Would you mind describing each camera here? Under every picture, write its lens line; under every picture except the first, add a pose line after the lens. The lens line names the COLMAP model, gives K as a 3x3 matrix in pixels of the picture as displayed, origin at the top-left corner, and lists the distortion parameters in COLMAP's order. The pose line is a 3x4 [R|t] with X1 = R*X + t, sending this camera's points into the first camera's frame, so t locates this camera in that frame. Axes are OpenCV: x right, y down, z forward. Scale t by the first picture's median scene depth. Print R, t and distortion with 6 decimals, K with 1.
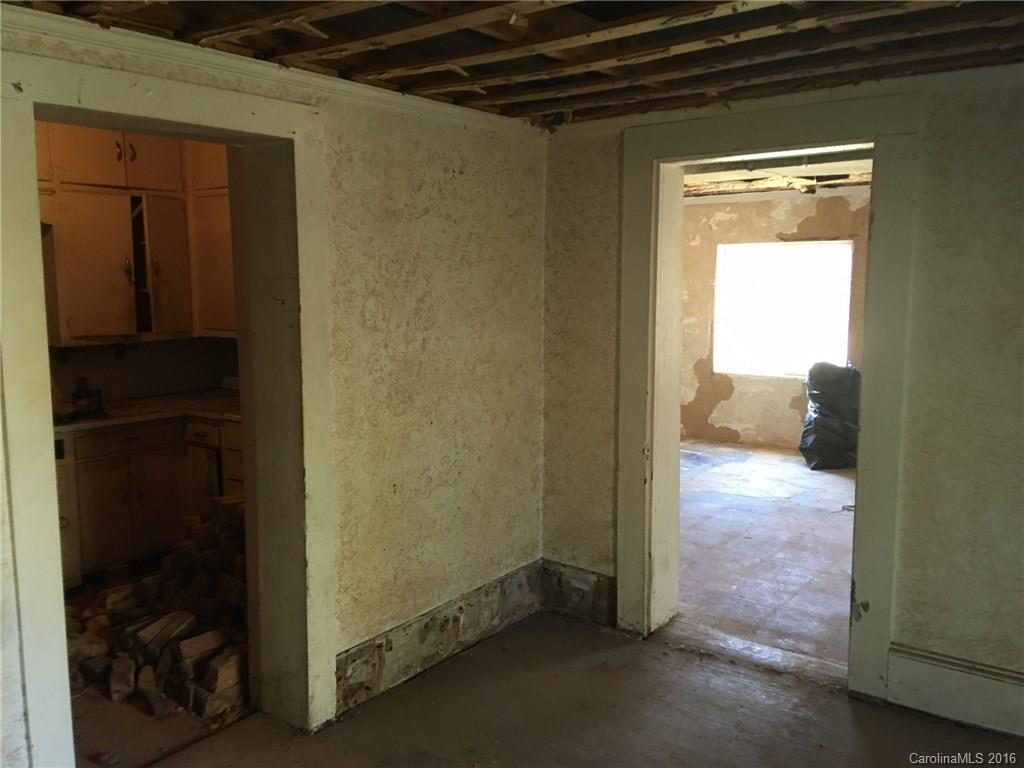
lens RADIAL K [[866.1, 0, 512.0], [0, 866.1, 384.0], [0, 0, 1]] dist [0.110266, -0.165799]
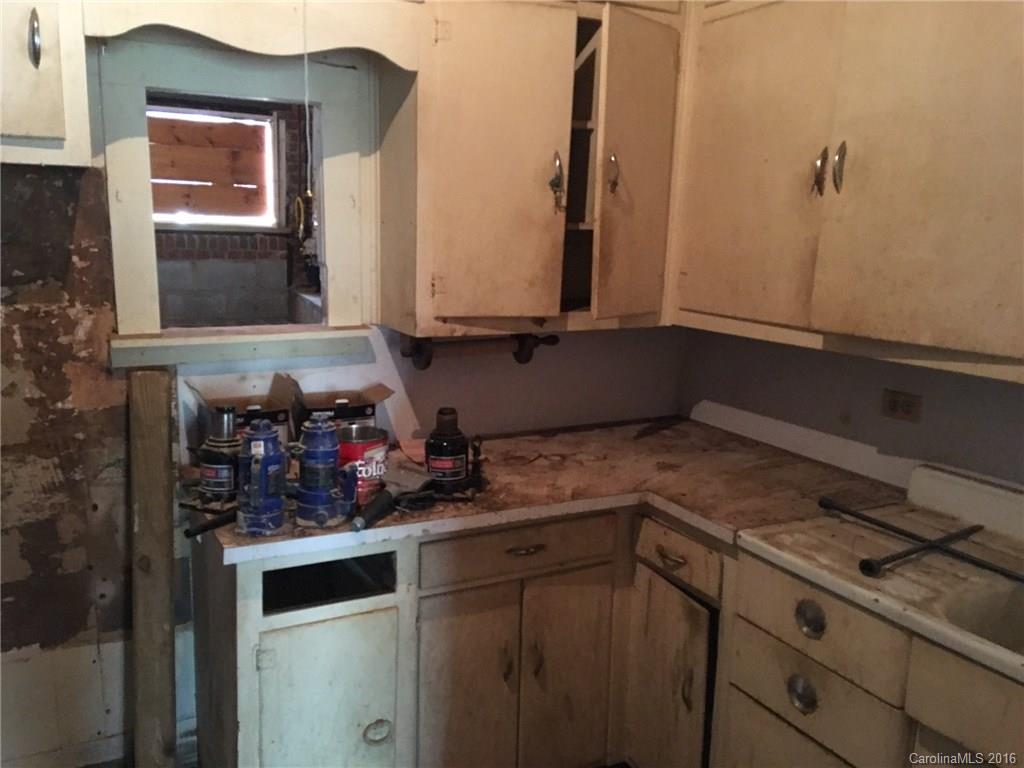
lens RADIAL K [[866.1, 0, 512.0], [0, 866.1, 384.0], [0, 0, 1]] dist [0.110266, -0.165799]
pose [[0.909215, 0.108408, -0.401965, -0.257364], [-0.088846, 0.993786, 0.067056, -0.049735], [0.406736, -0.025256, 0.913196, 0.558252]]
